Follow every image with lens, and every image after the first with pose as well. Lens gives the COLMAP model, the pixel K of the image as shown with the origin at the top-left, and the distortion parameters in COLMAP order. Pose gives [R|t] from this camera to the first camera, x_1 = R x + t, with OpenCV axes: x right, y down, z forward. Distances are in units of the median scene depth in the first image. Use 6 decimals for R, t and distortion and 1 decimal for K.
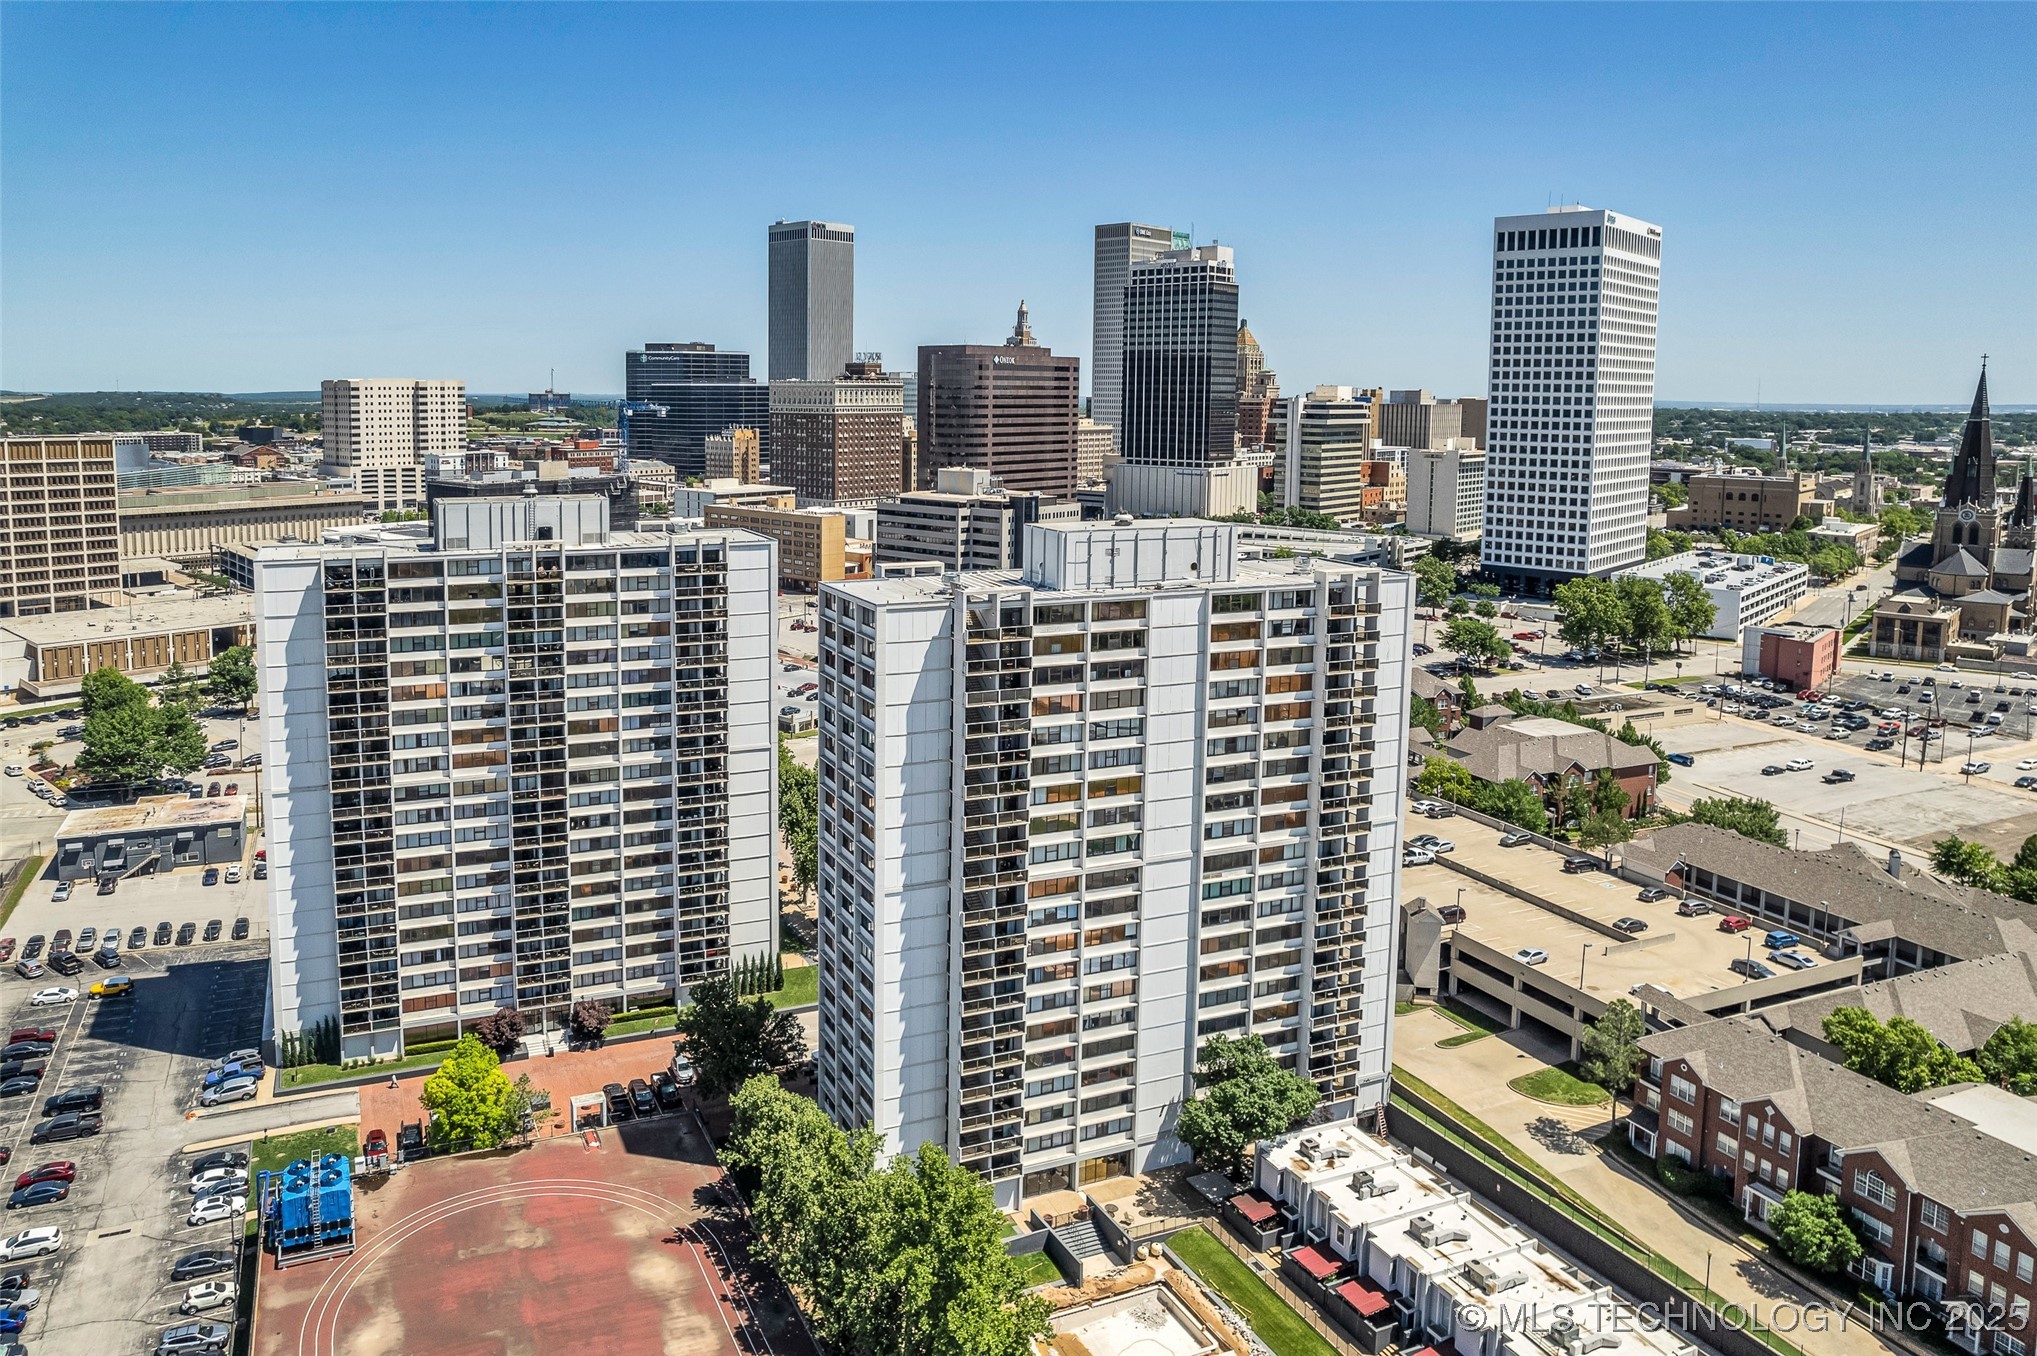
lens RADIAL K [[1365.2, 0, 917.2], [0, 1365.2, 578.7], [0, 0, 1]] dist [-0.041534, 0.003515]
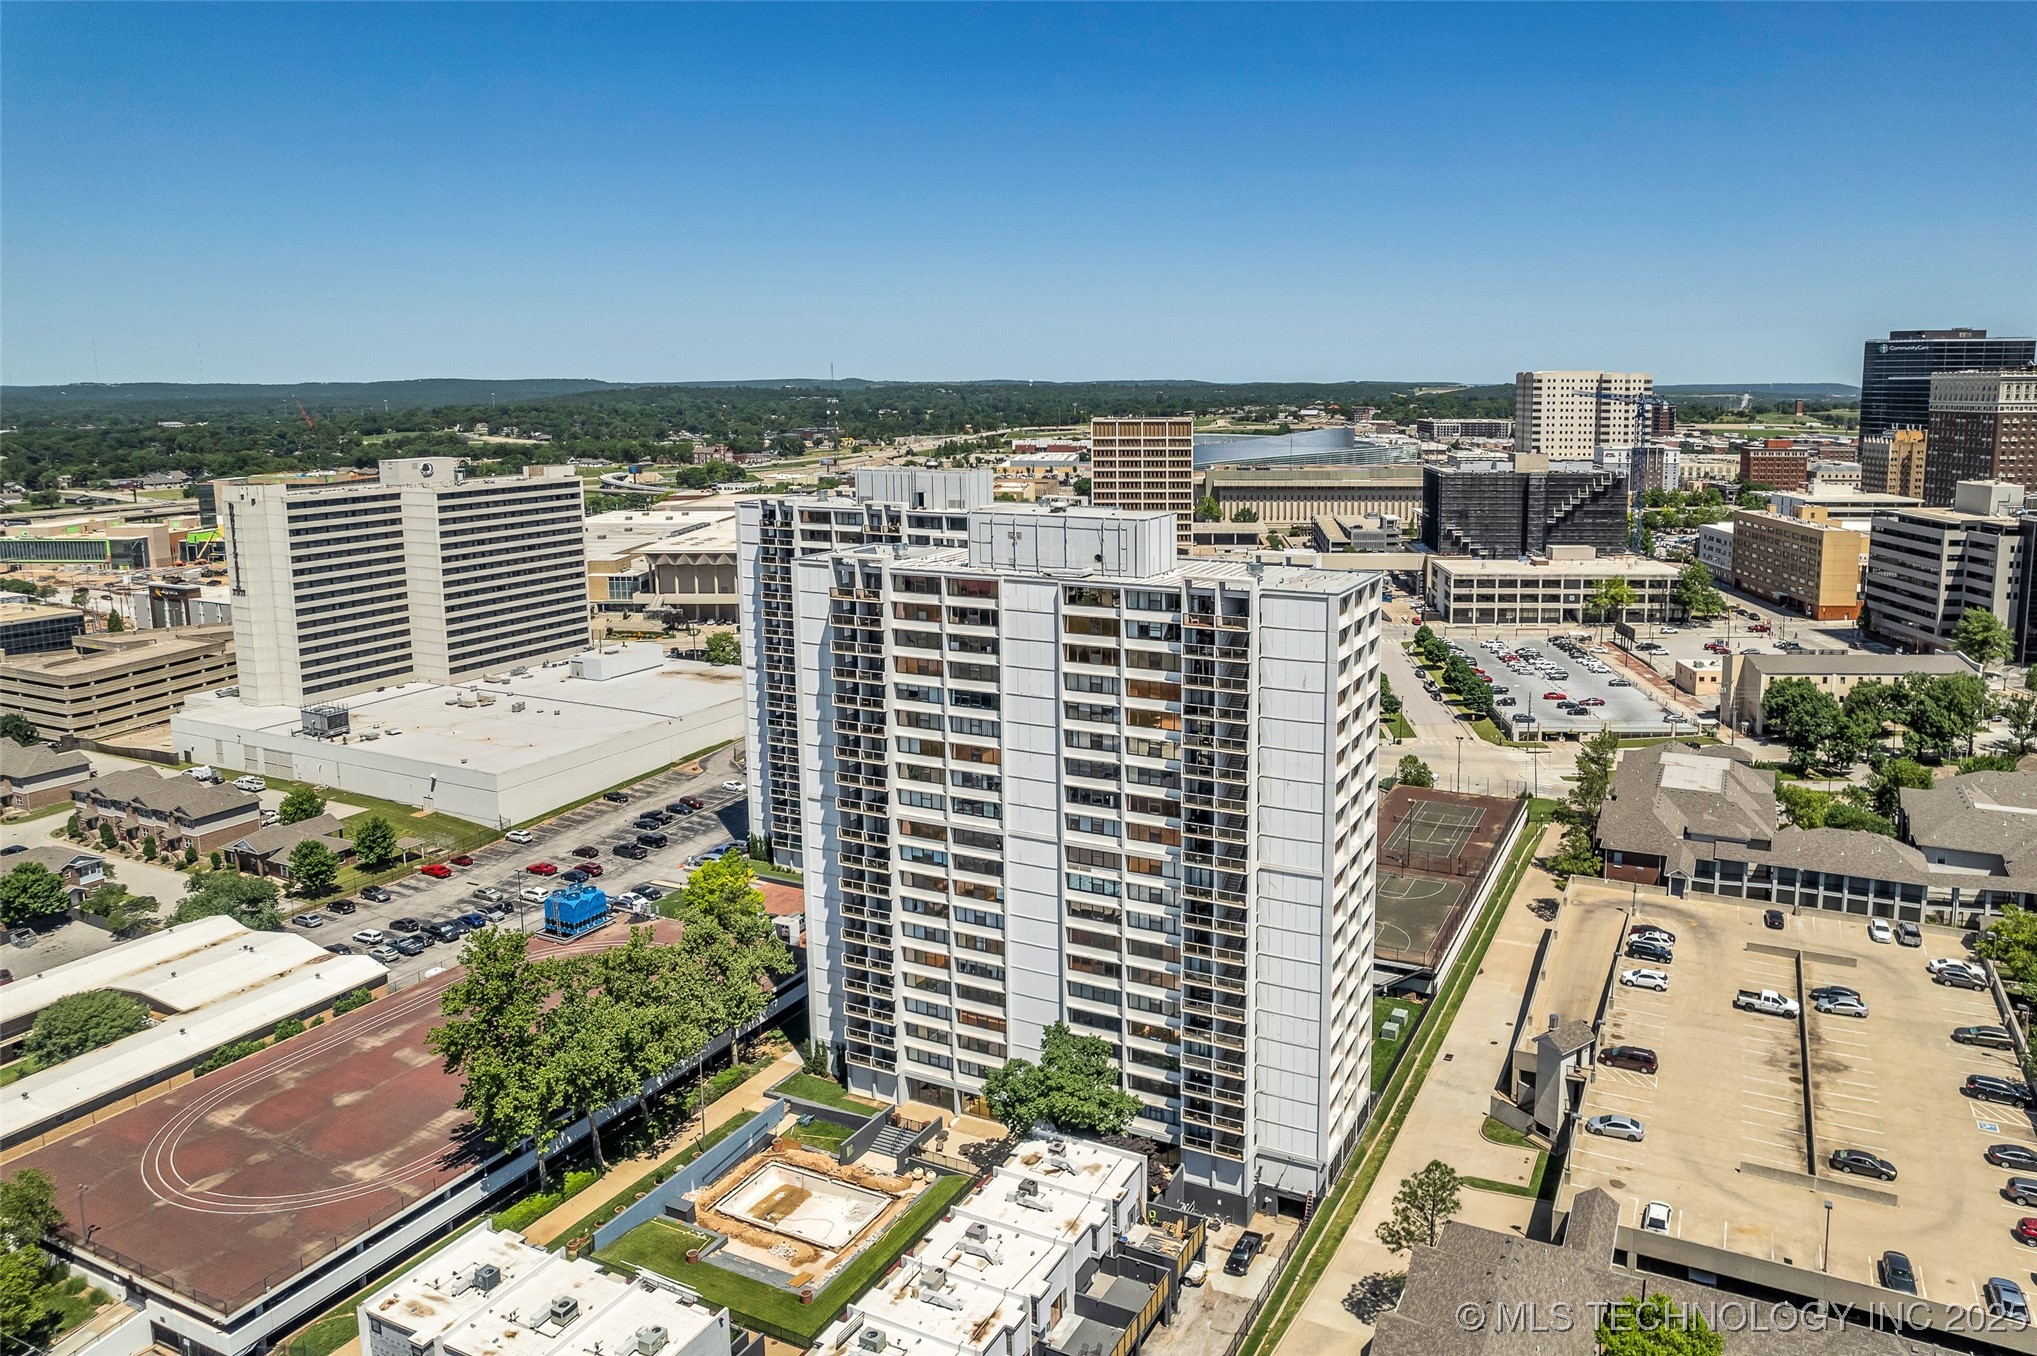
lens RADIAL K [[1384.7, 0, 1147.5], [0, 1384.7, 615.5], [0, 0, 1]] dist [-0.075324, 0.069656]
pose [[0.687760, 0.117350, -0.716391, 0.970202], [-0.095913, 0.992885, 0.070562, -0.042912], [0.719574, 0.020181, 0.694122, 0.331163]]
